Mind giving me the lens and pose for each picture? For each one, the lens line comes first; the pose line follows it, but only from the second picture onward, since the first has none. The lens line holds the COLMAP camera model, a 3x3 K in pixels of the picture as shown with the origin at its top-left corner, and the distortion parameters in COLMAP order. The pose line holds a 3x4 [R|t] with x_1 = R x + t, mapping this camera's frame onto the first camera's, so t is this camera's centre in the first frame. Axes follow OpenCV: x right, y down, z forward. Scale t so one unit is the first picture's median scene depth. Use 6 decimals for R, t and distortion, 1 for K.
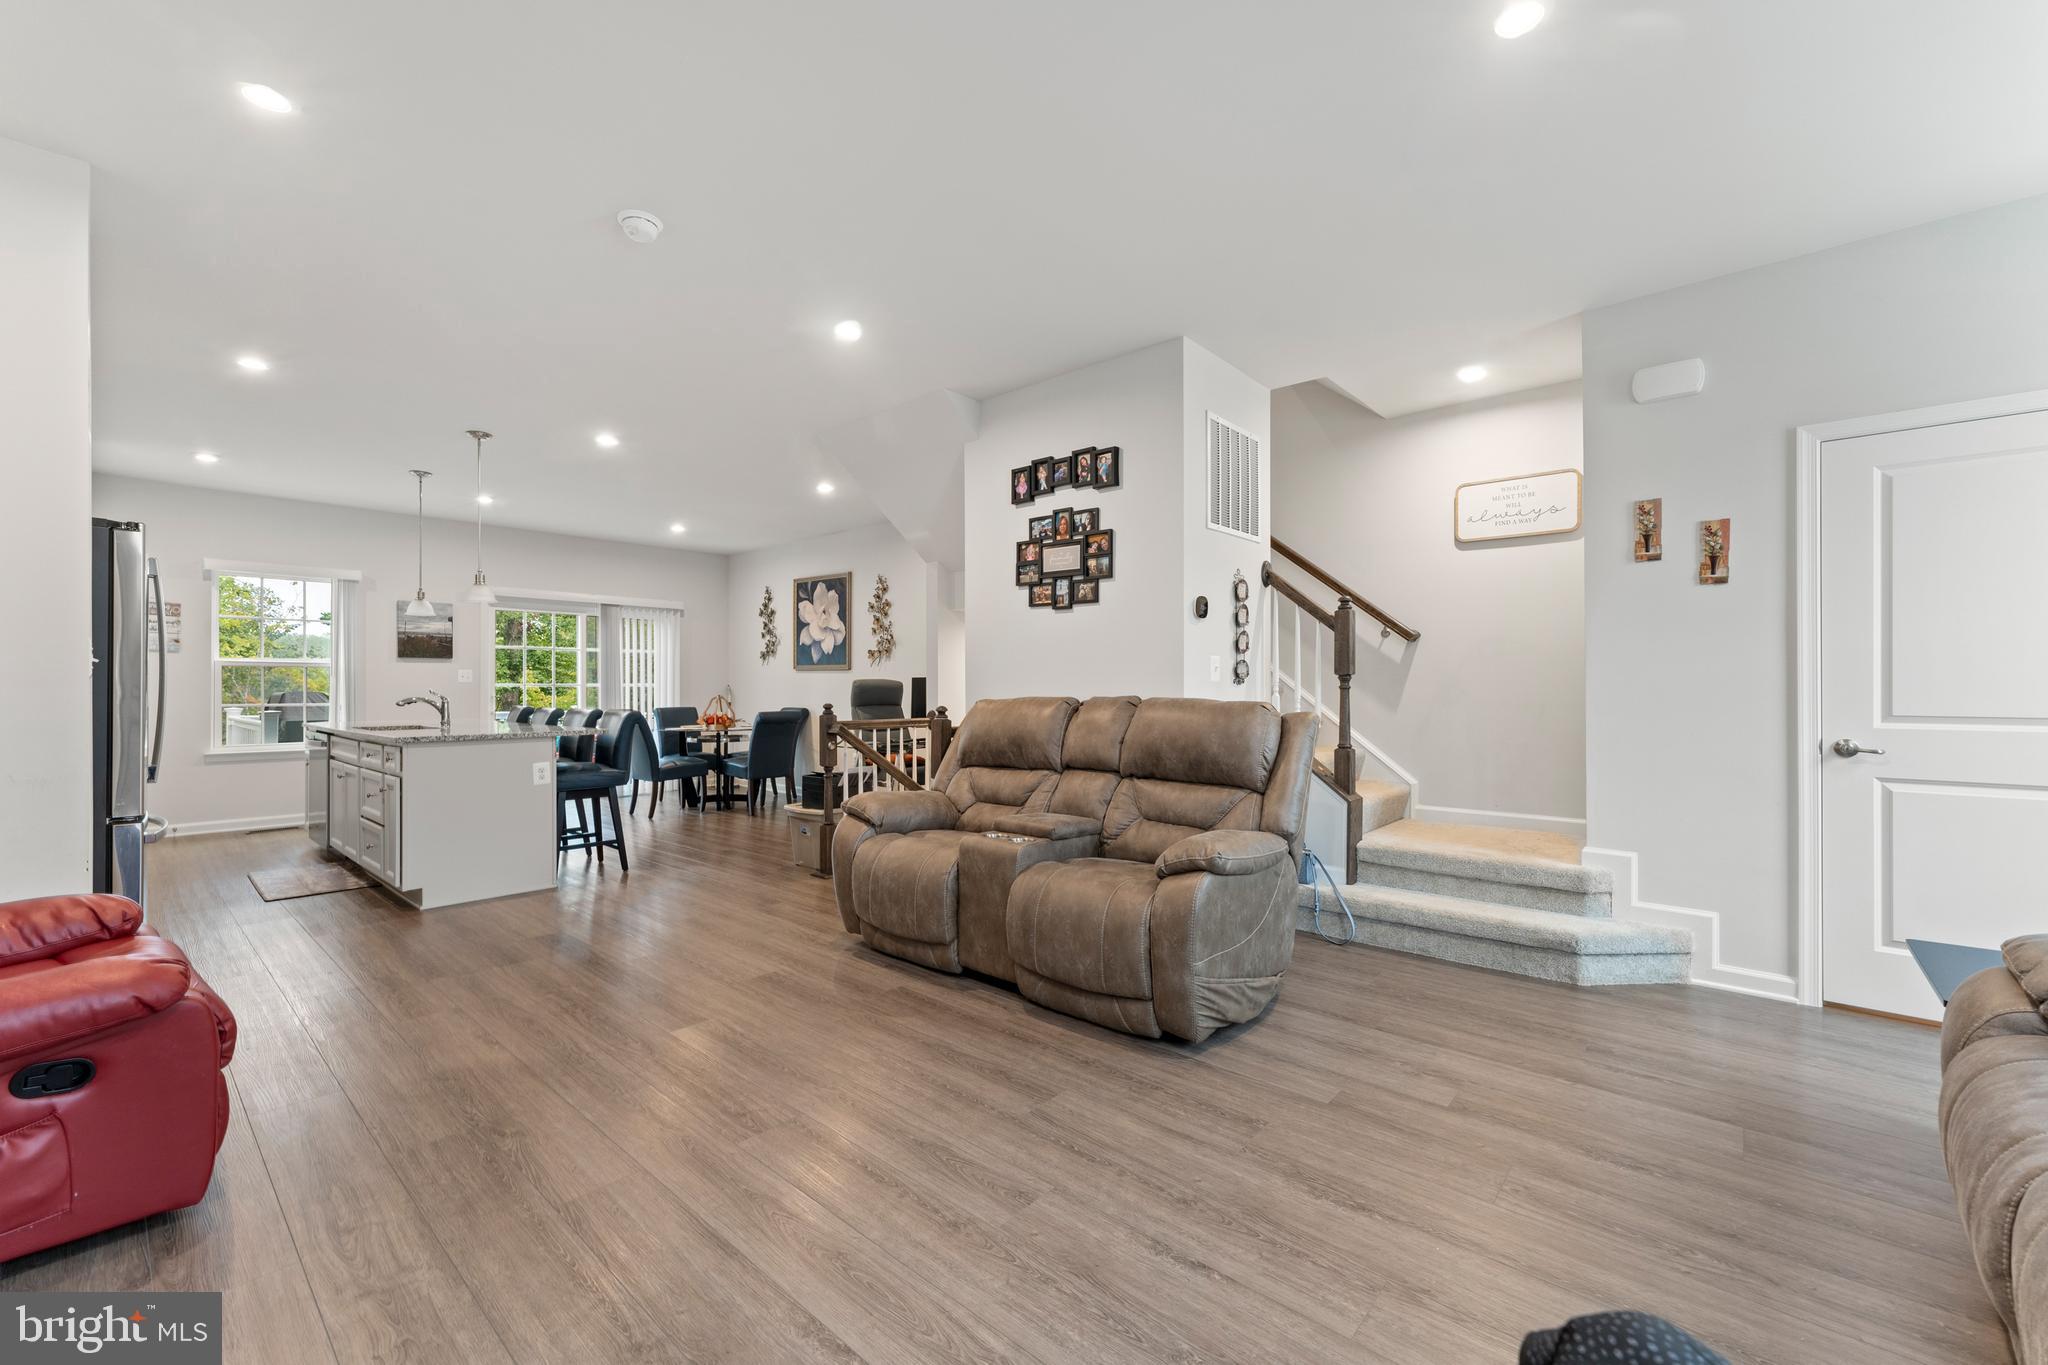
lens RADIAL K [[817.9, 0, 1026.6], [0, 817.9, 684.4], [0, 0, 1]] dist [0.002240, 0.000047]
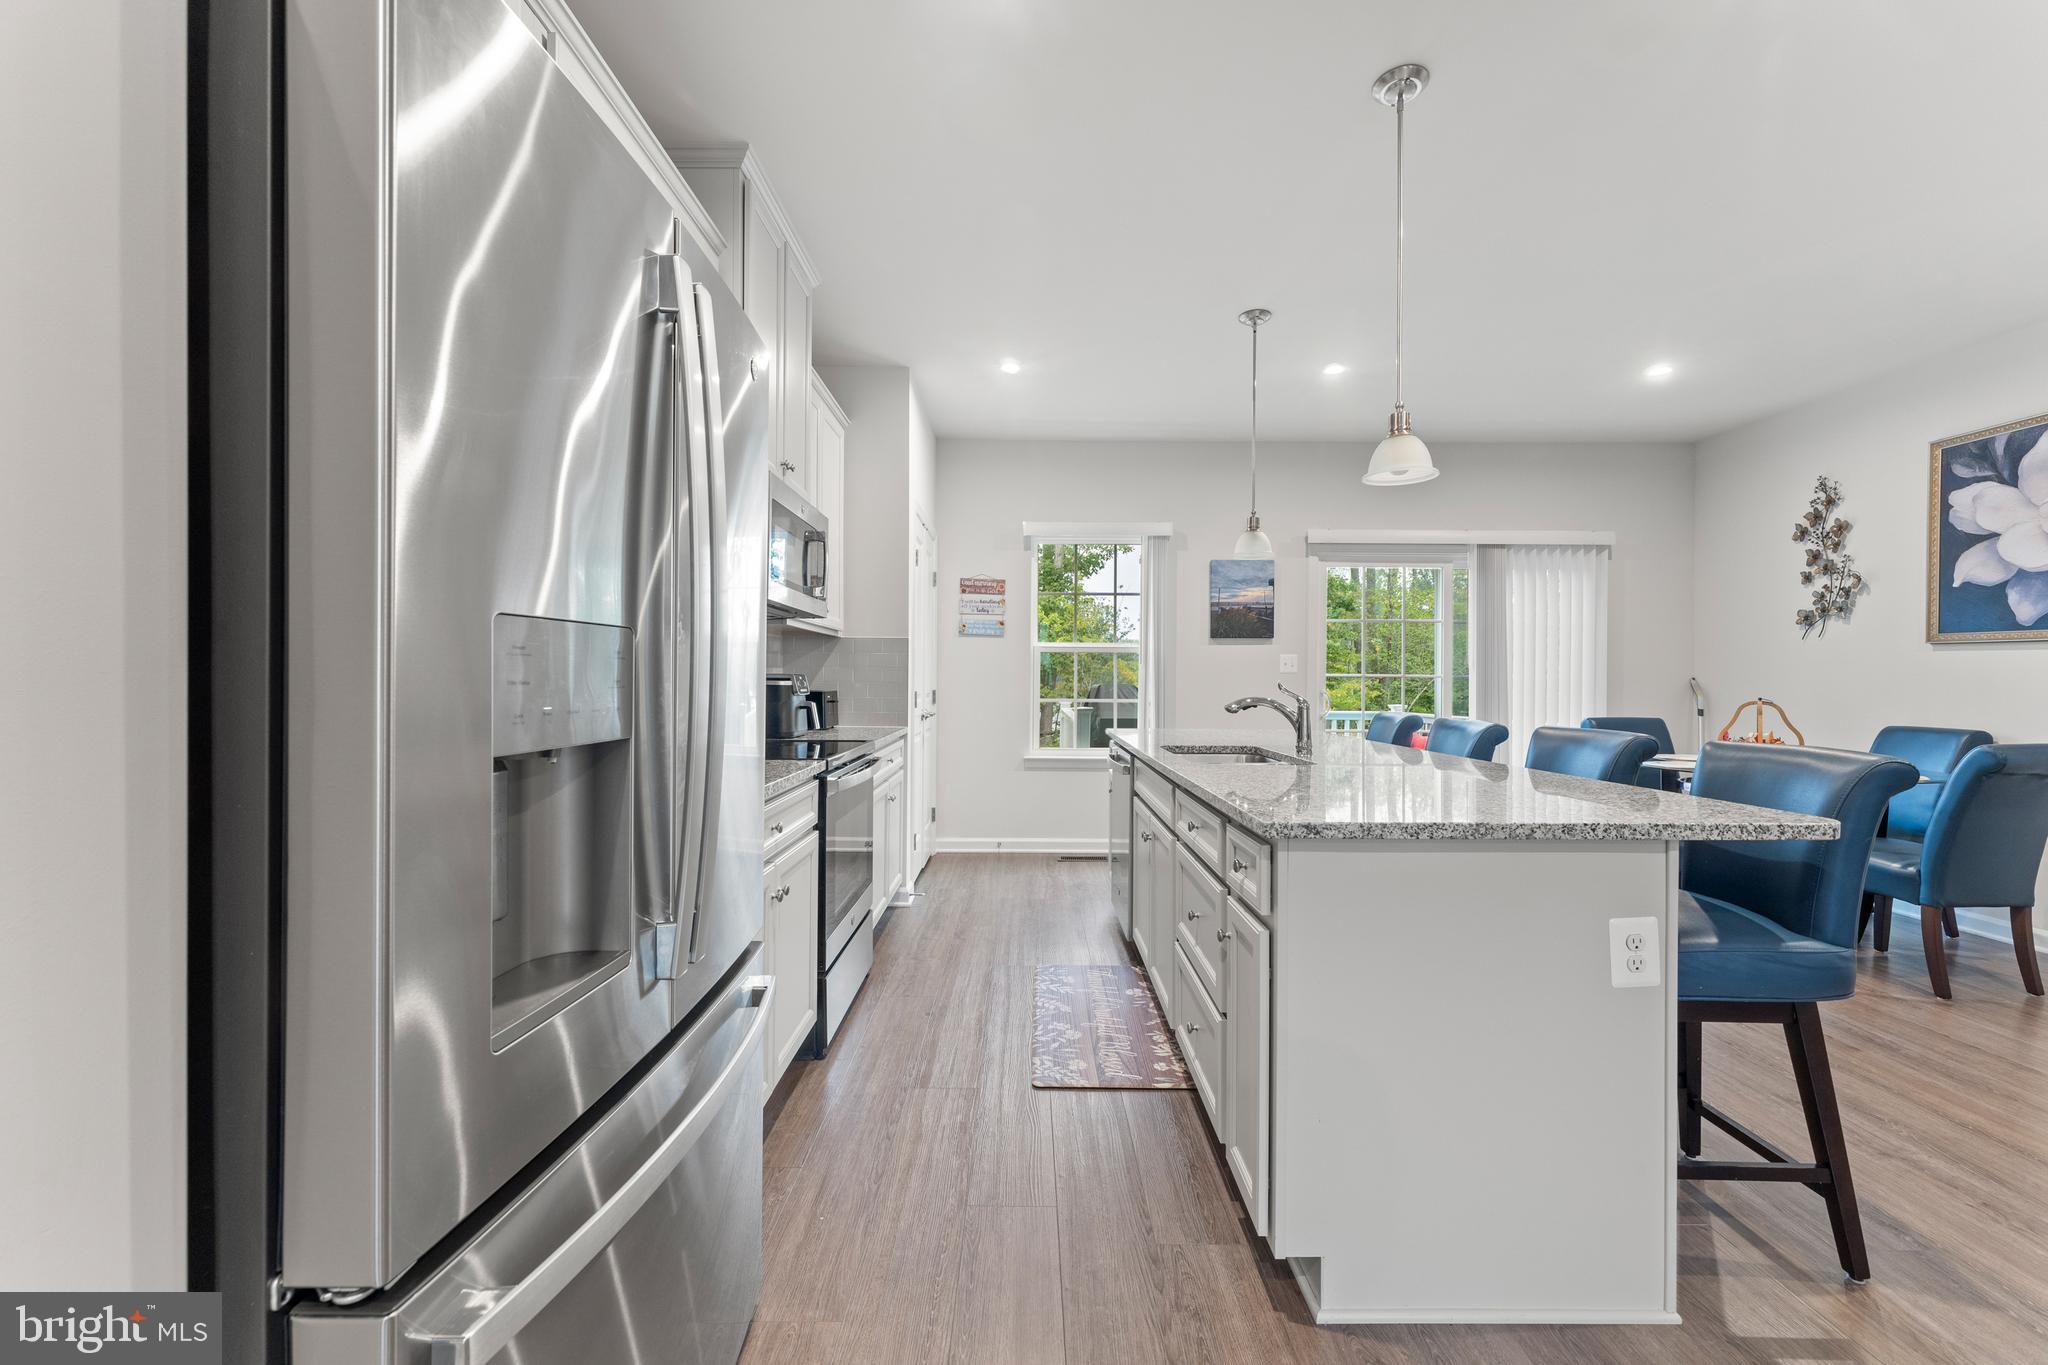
lens RADIAL K [[820.5, 0, 1025.4], [0, 820.5, 680.5], [0, 0, 1]] dist [0.000573, 0.000228]
pose [[0.658655, 0.005123, -0.752428, -0.565022], [-0.002861, 0.999987, 0.004304, 0.004050], [0.752440, -0.000682, 0.658661, 0.682924]]
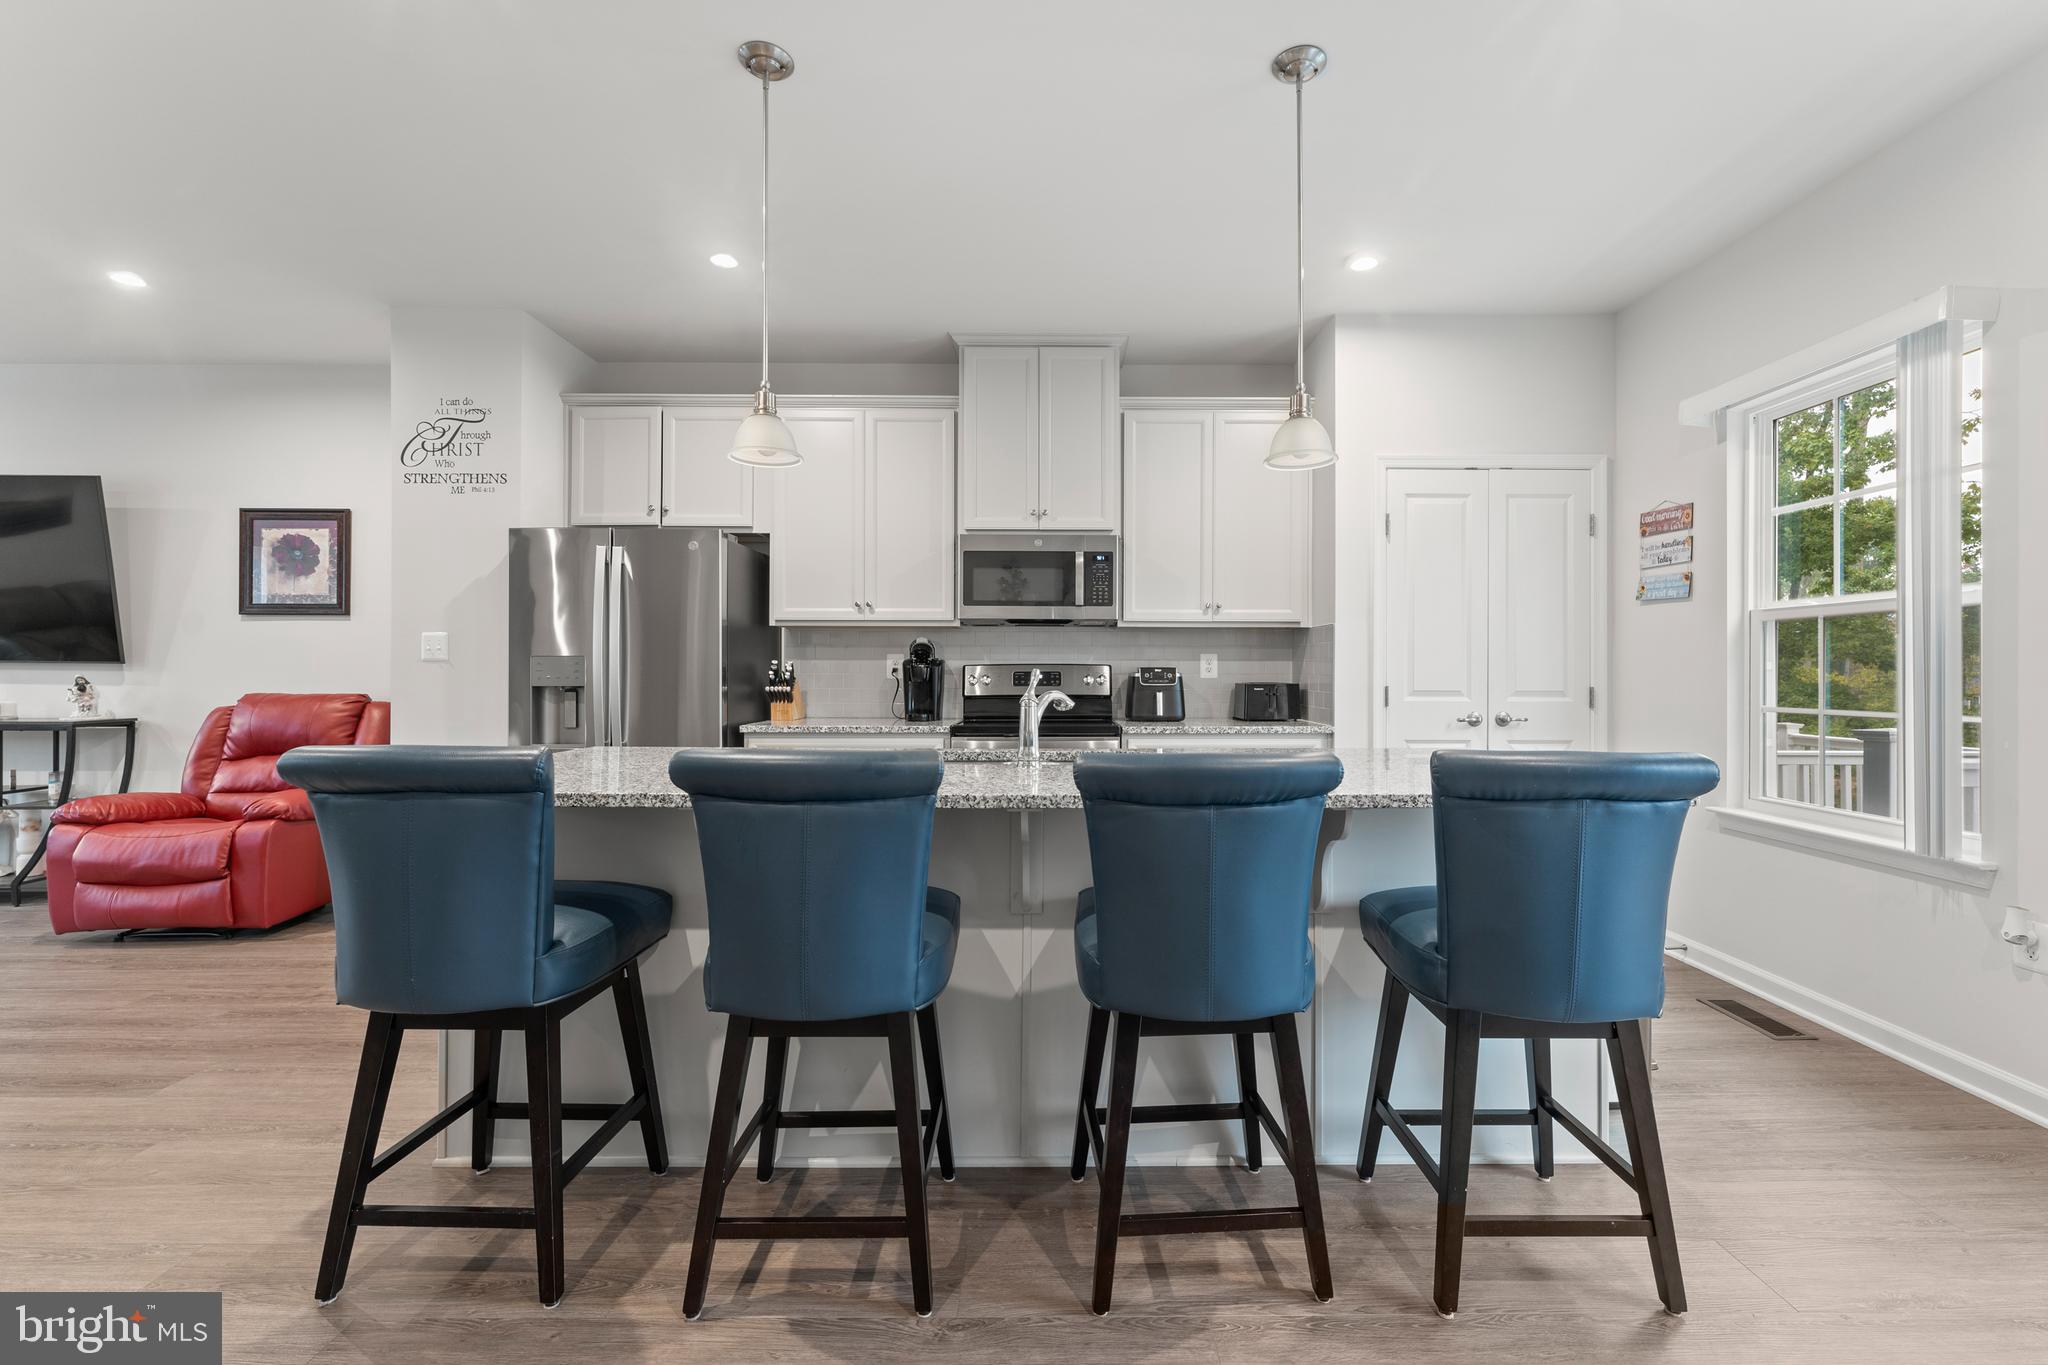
lens RADIAL K [[875.0, 0, 1077.2], [0, 875.0, 665.5], [0, 0, 1]] dist [0.000603, 0.000467]
pose [[-0.742946, -0.005802, -0.669327, -0.584726], [0.002268, 0.999935, -0.011184, 0.011242], [0.669348, -0.009827, -0.742884, 1.716436]]
